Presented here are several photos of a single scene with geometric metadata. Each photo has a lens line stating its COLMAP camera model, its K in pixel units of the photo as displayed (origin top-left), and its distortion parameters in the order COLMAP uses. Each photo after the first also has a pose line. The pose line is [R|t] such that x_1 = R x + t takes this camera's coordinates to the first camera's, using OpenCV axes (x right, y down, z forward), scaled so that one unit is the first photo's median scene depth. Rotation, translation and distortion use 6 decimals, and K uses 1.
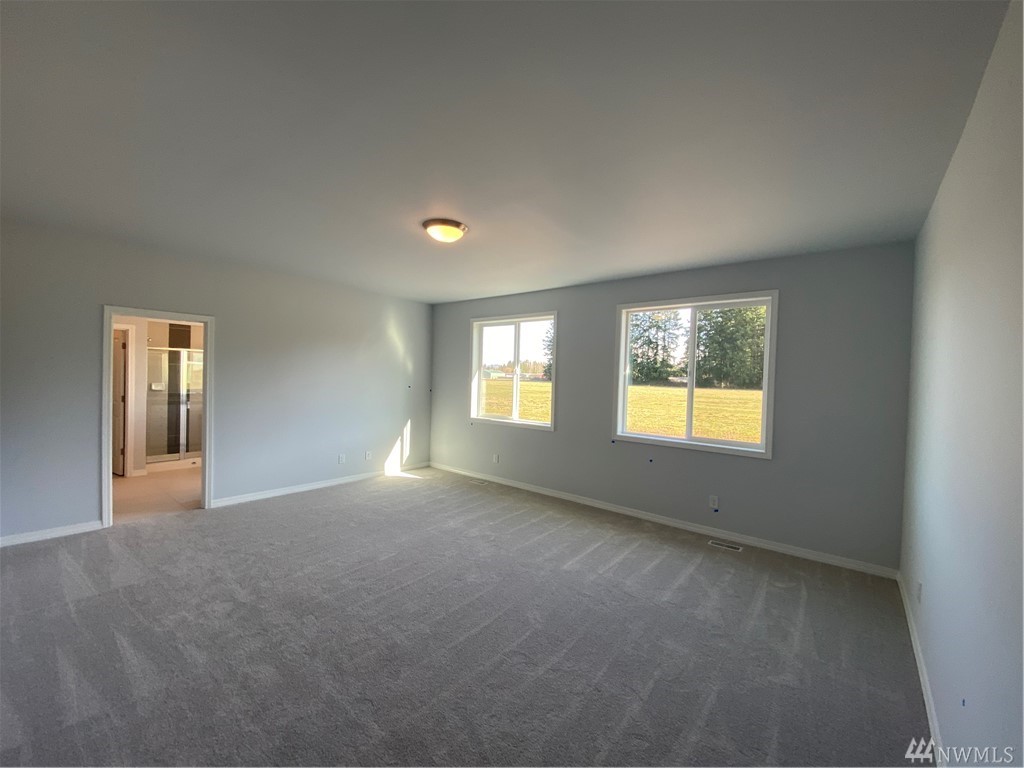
lens RADIAL K [[411.5, 0, 512.0], [0, 411.5, 384.0], [0, 0, 1]] dist [0.031632, -0.032217]
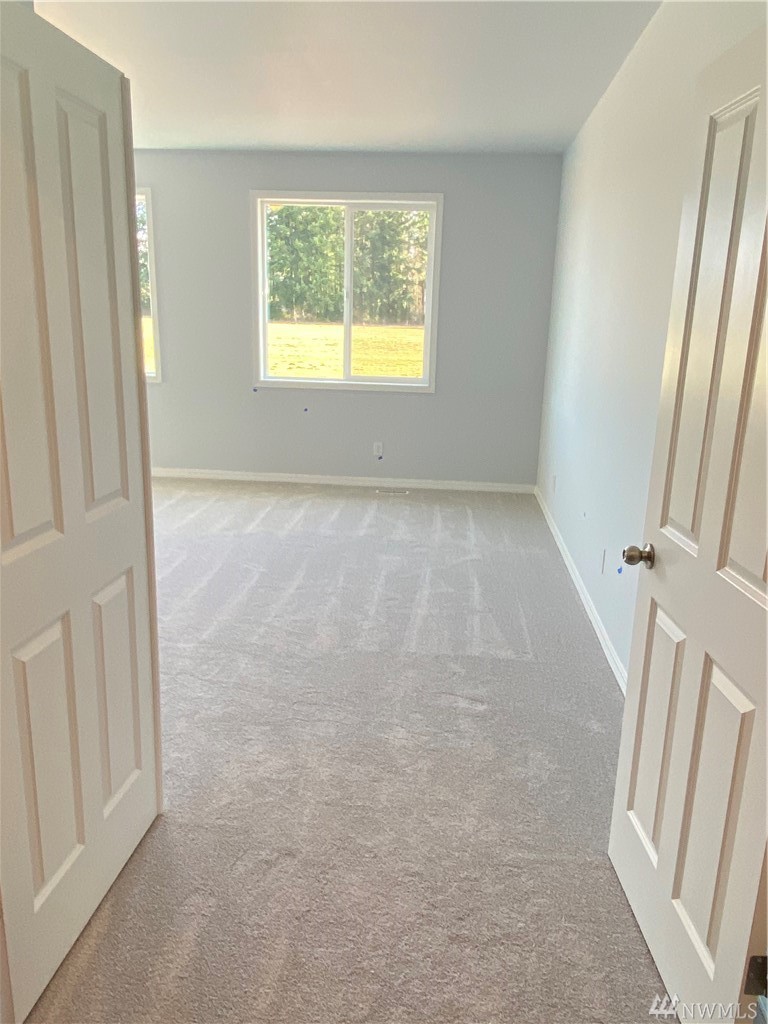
lens RADIAL K [[766.0, 0, 384.0], [0, 766.0, 512.0], [0, 0, 1]] dist [0.084523, 0.000548]
pose [[0.831267, -0.144265, 0.536827, -0.424350], [0.007027, 0.968386, 0.249359, 0.010510], [-0.555829, -0.203511, 0.806001, -0.370002]]
